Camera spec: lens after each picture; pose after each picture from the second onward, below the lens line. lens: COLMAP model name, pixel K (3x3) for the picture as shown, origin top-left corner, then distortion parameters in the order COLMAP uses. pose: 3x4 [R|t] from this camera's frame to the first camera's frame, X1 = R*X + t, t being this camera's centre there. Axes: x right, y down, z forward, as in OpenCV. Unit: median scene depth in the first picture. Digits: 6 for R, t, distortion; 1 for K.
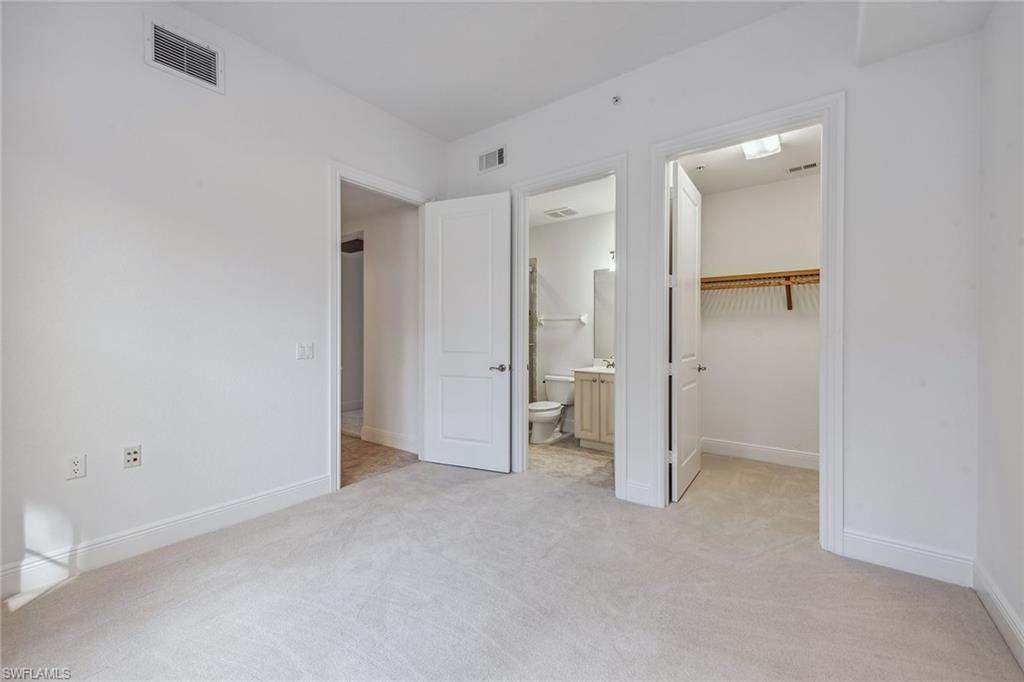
lens RADIAL K [[420.8, 0, 512.0], [0, 420.8, 341.0], [0, 0, 1]] dist [0.000643, -0.000023]
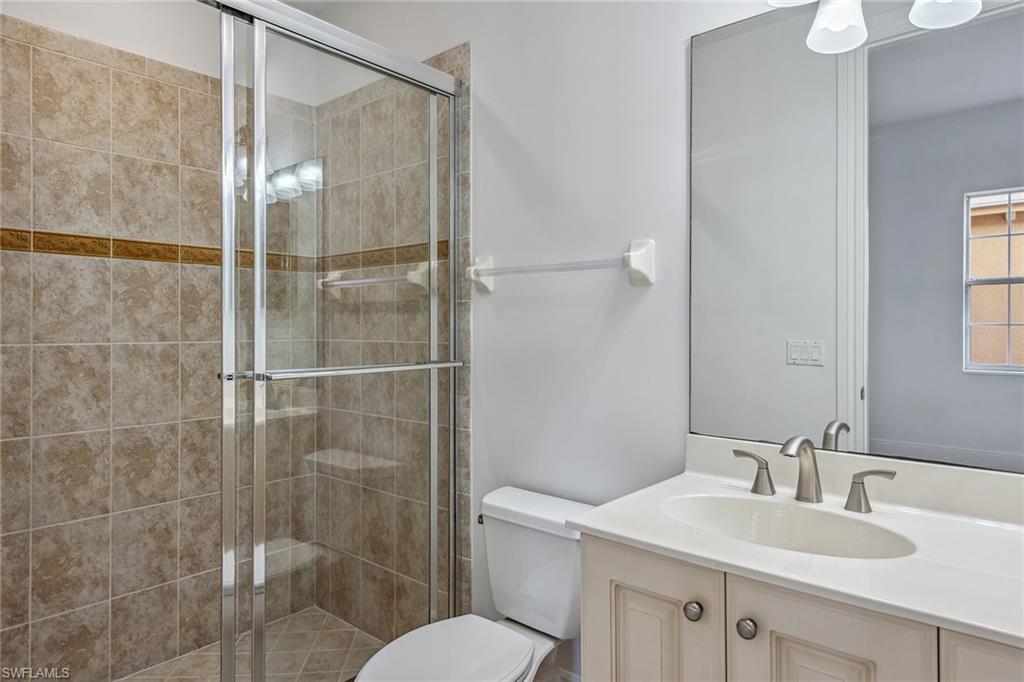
lens RADIAL K [[624.3, 0, 511.2], [0, 624.3, 337.0], [0, 0, 1]] dist [-0.000267, -0.000037]
pose [[0.997171, 0.001730, -0.075149, 0.122988], [-0.001735, 0.999998, 0.000000, -0.009851], [0.075149, 0.000131, 0.997172, 0.647288]]
